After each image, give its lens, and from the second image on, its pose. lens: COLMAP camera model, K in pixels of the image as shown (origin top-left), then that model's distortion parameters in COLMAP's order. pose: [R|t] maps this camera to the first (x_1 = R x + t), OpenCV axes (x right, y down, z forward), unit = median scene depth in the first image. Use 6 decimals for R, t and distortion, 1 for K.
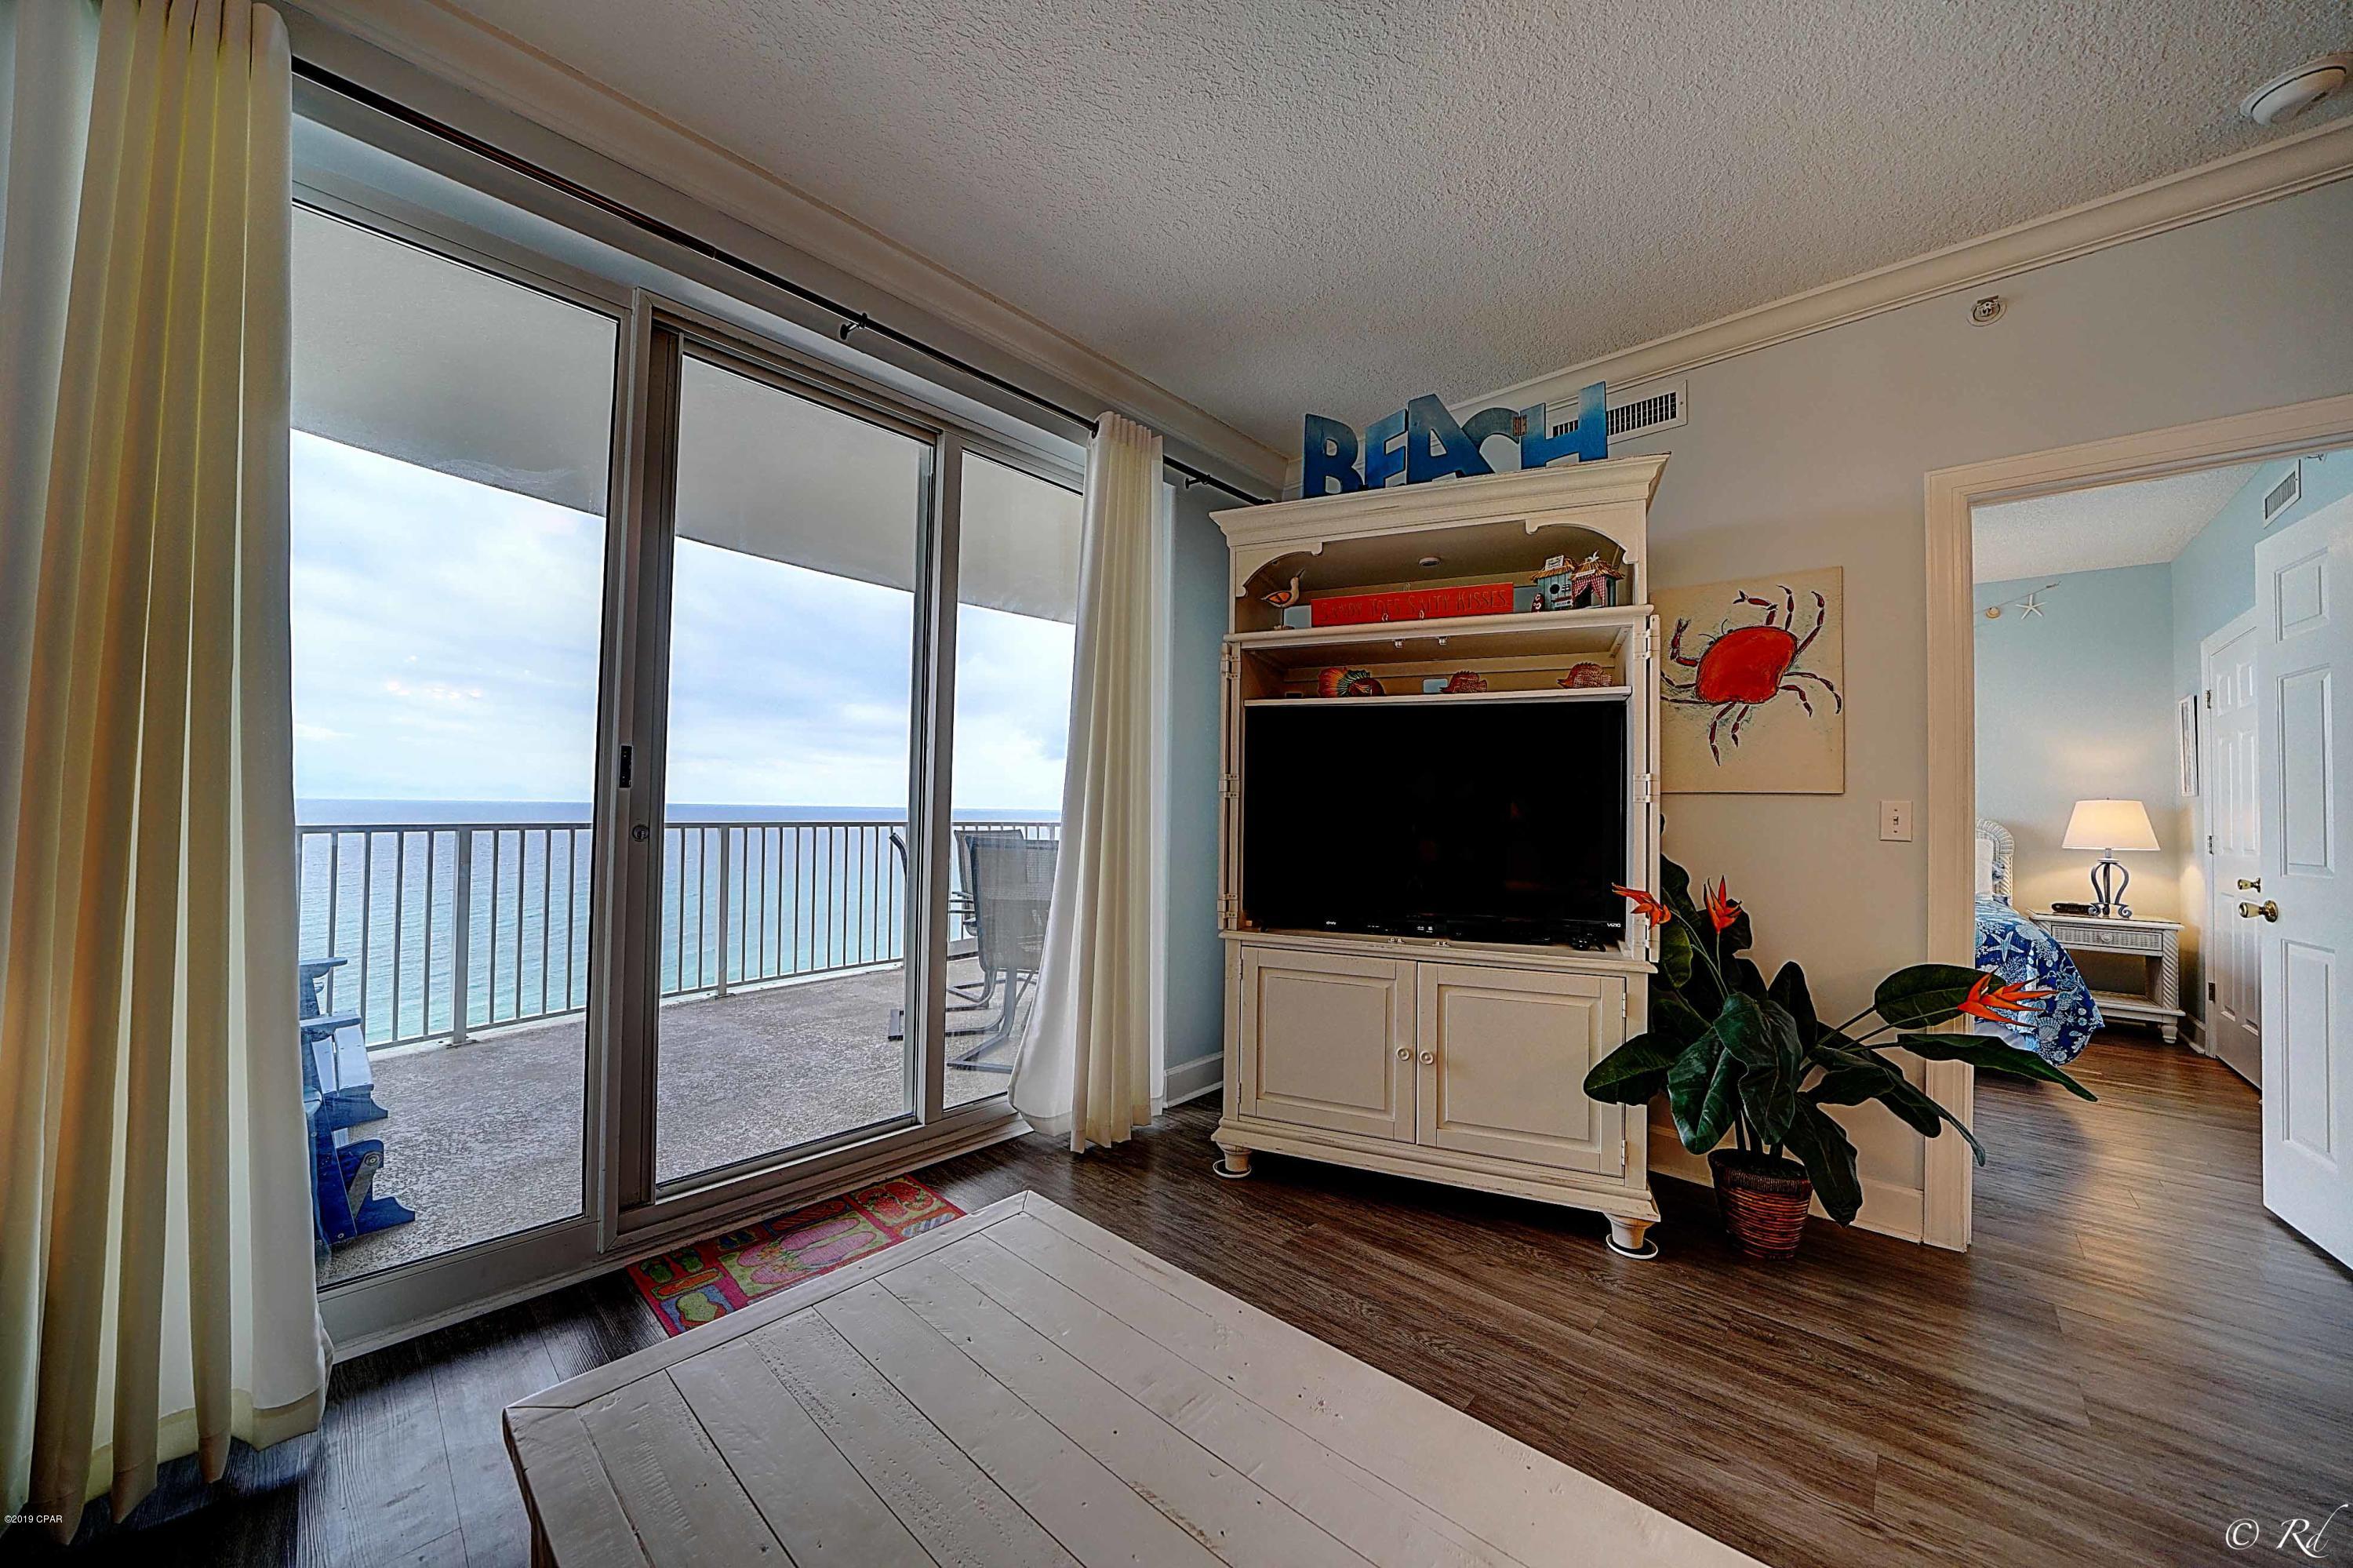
lens RADIAL K [[816.1, 0, 1176.5], [0, 816.1, 784.0], [0, 0, 1]] dist [-0.023390, 0.001522]
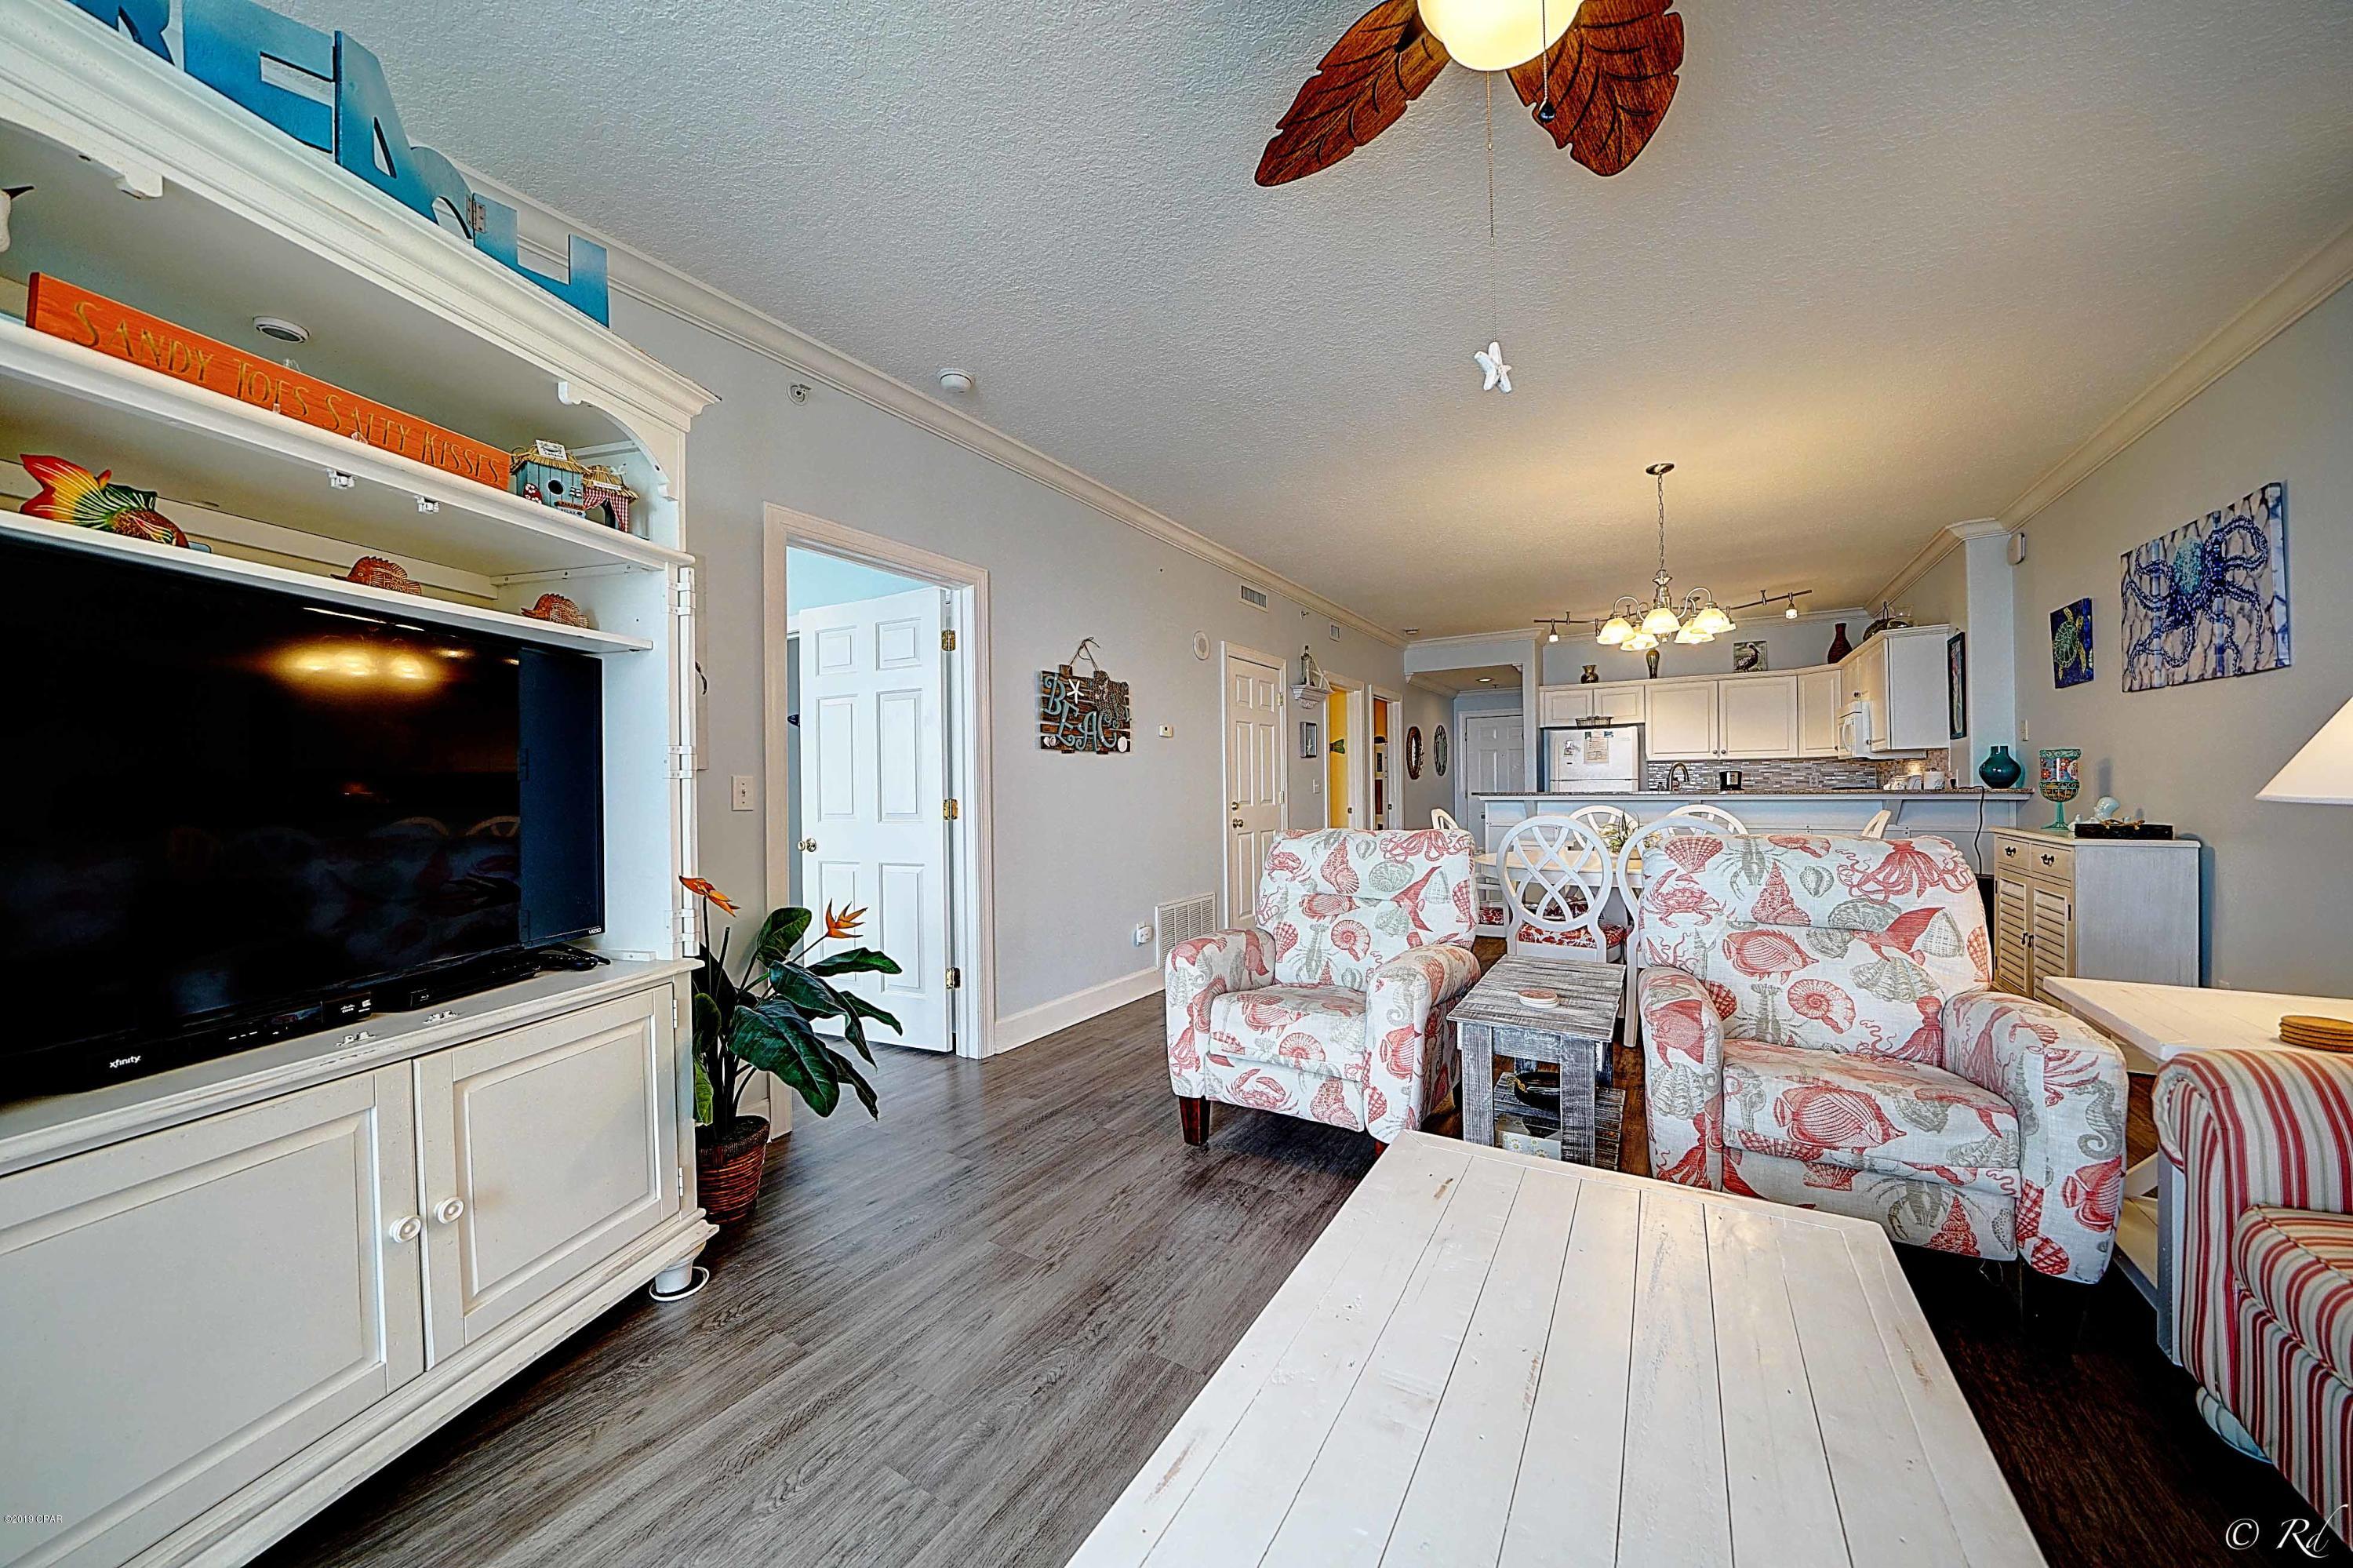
lens RADIAL K [[813.4, 0, 1175.7], [0, 813.4, 786.6], [0, 0, 1]] dist [-0.033389, 0.004510]
pose [[-0.194037, -0.017370, 0.980840, -0.329235], [-0.019244, 0.999718, 0.013898, 0.007492], [-0.980805, -0.016179, -0.194317, 0.557429]]
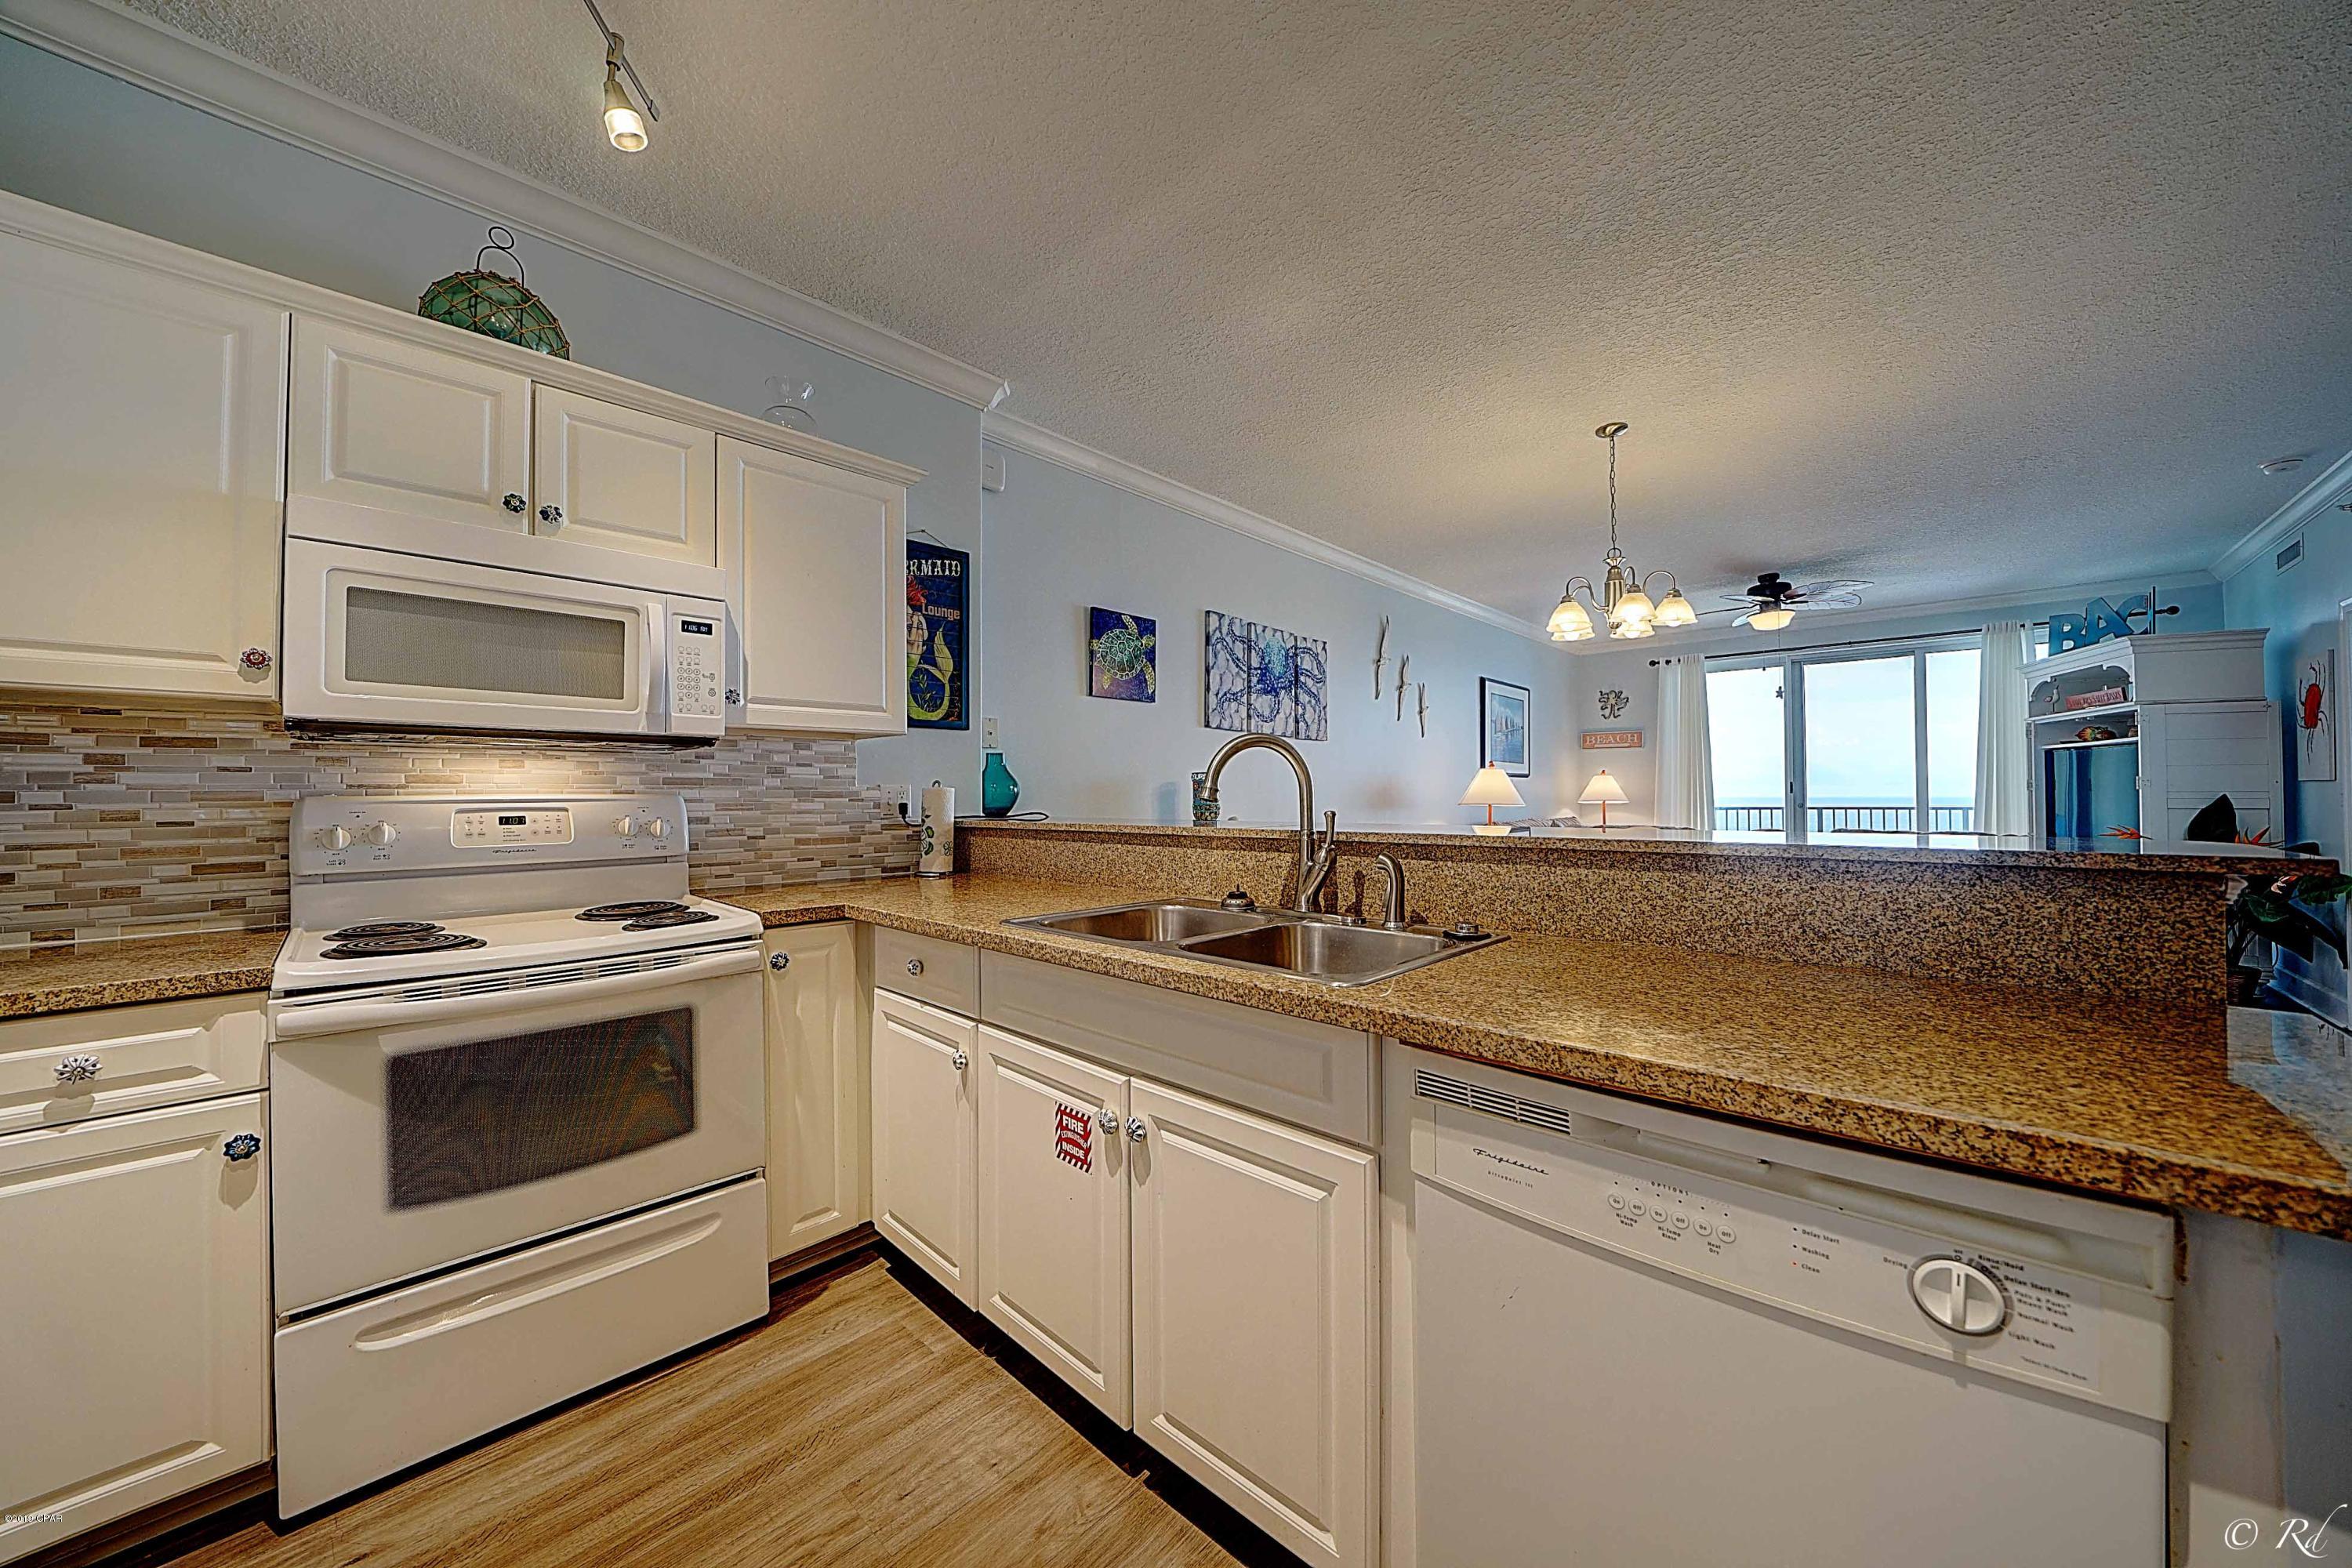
lens RADIAL K [[815.7, 0, 1176.0], [0, 815.7, 784.0], [0, 0, 1]] dist [-0.023390, 0.001522]
pose [[-0.003068, -0.035773, -0.999355, 2.386355], [0.031144, 0.998872, -0.035851, 0.002558], [0.999510, -0.031234, -0.001950, -1.428462]]
